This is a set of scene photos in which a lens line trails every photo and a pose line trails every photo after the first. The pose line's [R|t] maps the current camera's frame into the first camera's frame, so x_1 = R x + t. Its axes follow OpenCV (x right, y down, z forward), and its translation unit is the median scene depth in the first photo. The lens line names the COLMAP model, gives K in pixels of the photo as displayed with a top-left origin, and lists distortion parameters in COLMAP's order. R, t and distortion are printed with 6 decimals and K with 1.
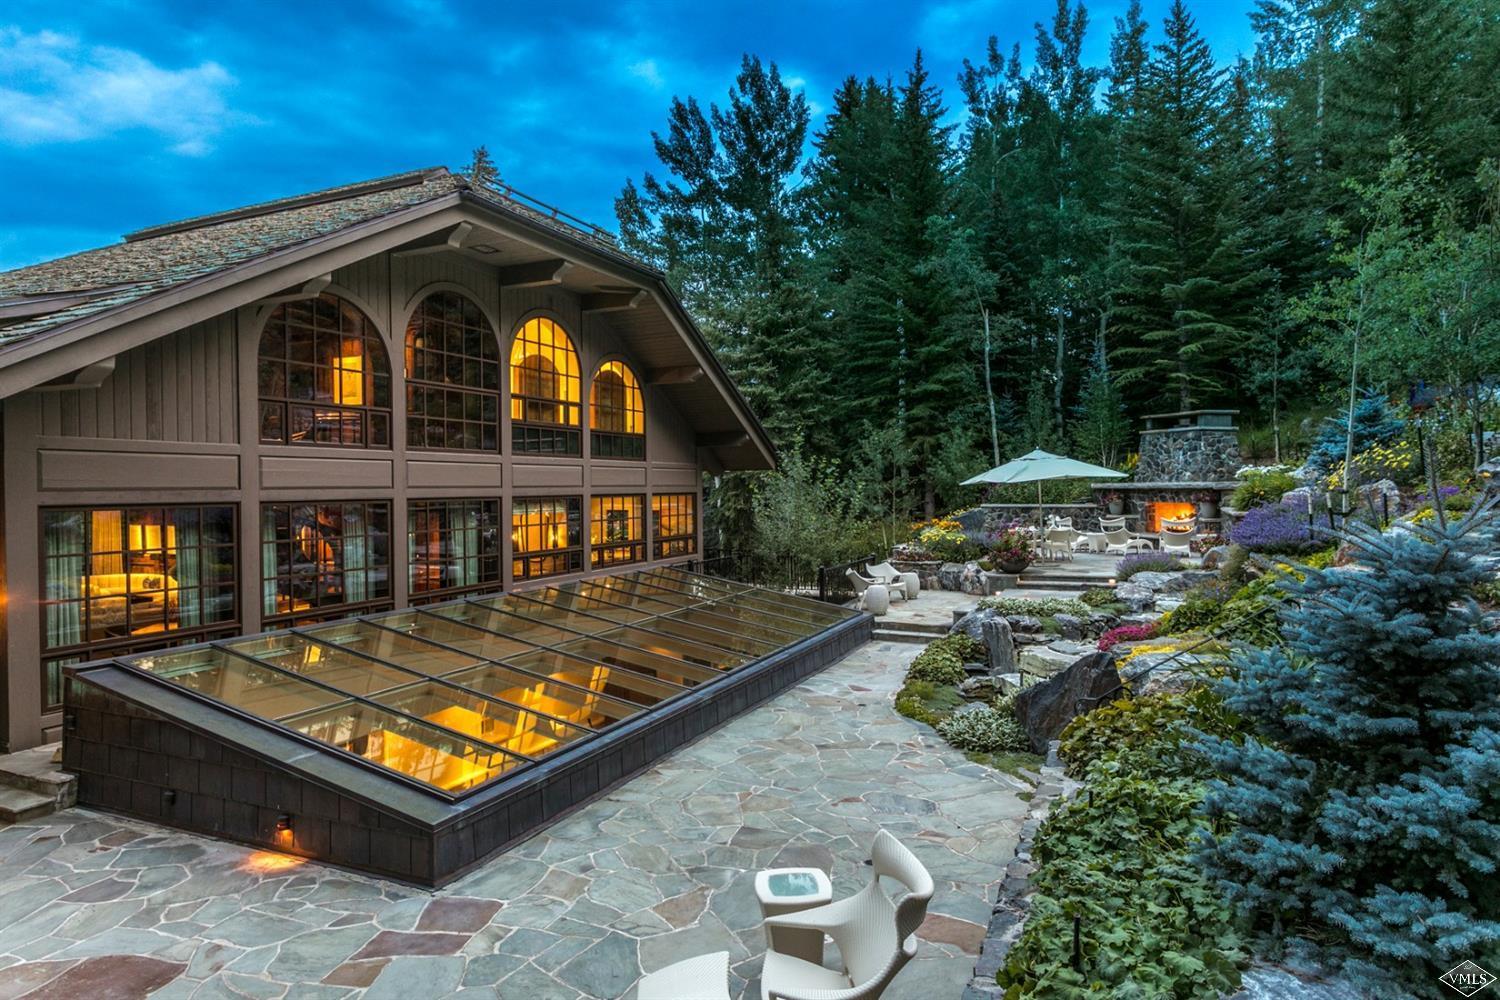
lens RADIAL K [[902.9, 0, 750.2], [0, 902.9, 496.7], [0, 0, 1]] dist [-0.000964, -0.000115]
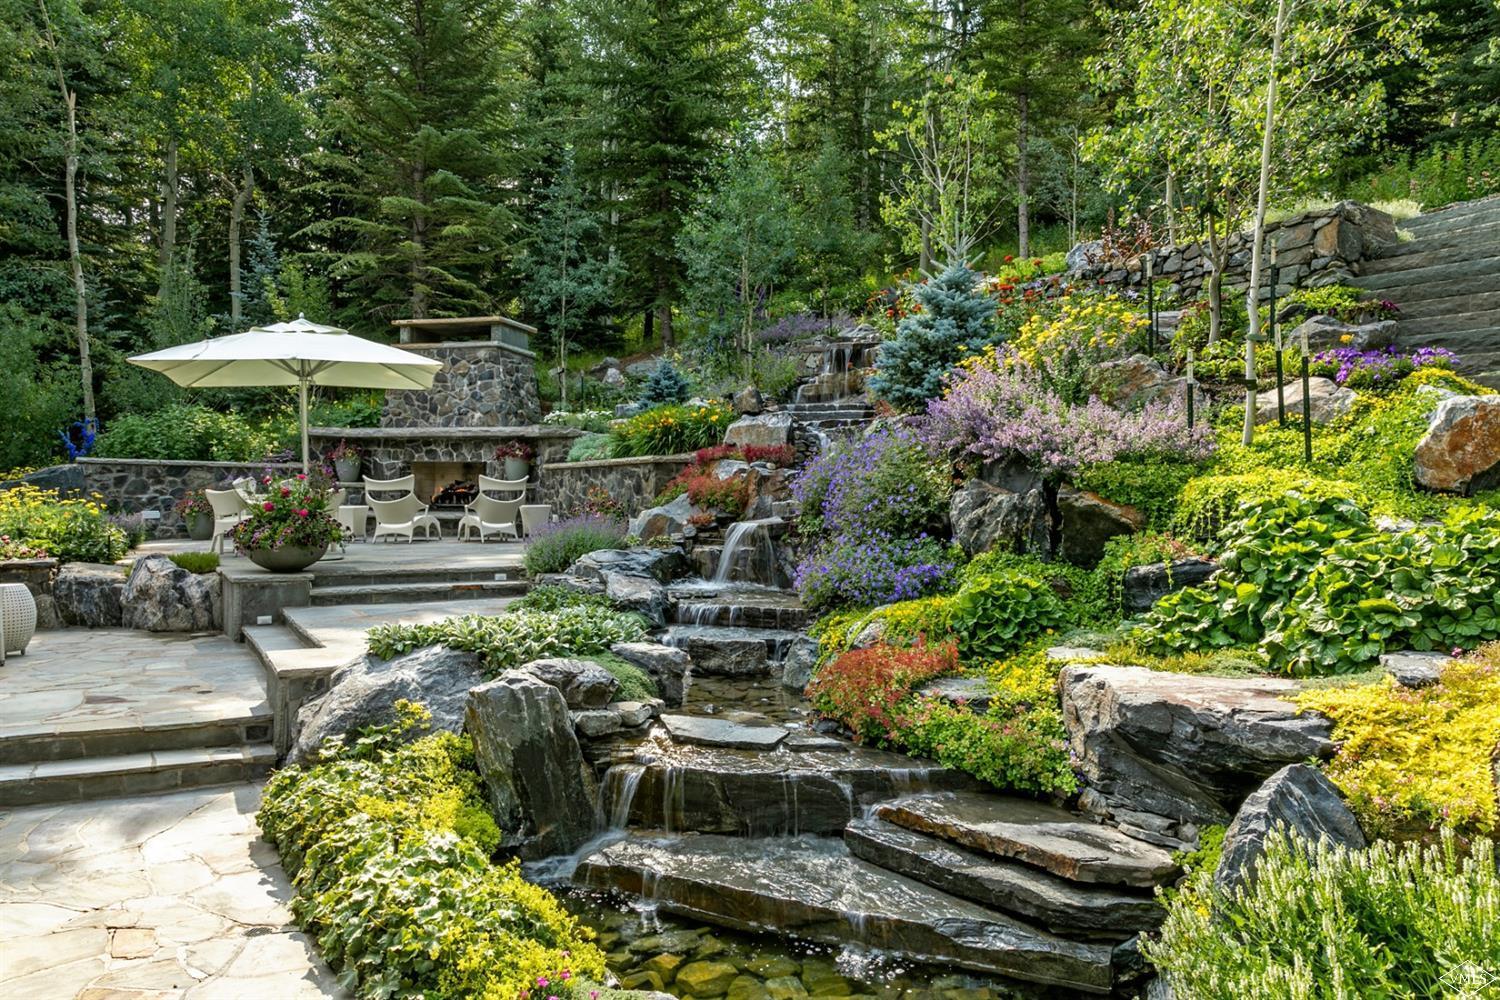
lens RADIAL K [[1006.0, 0, 751.4], [0, 1006.0, 501.5], [0, 0, 1]] dist [-0.005199, -0.002282]
pose [[0.563685, 0.020752, 0.825729, 0.014631], [-0.004176, 0.999743, -0.022274, 0.050356], [-0.825979, 0.009107, 0.563627, 0.451172]]
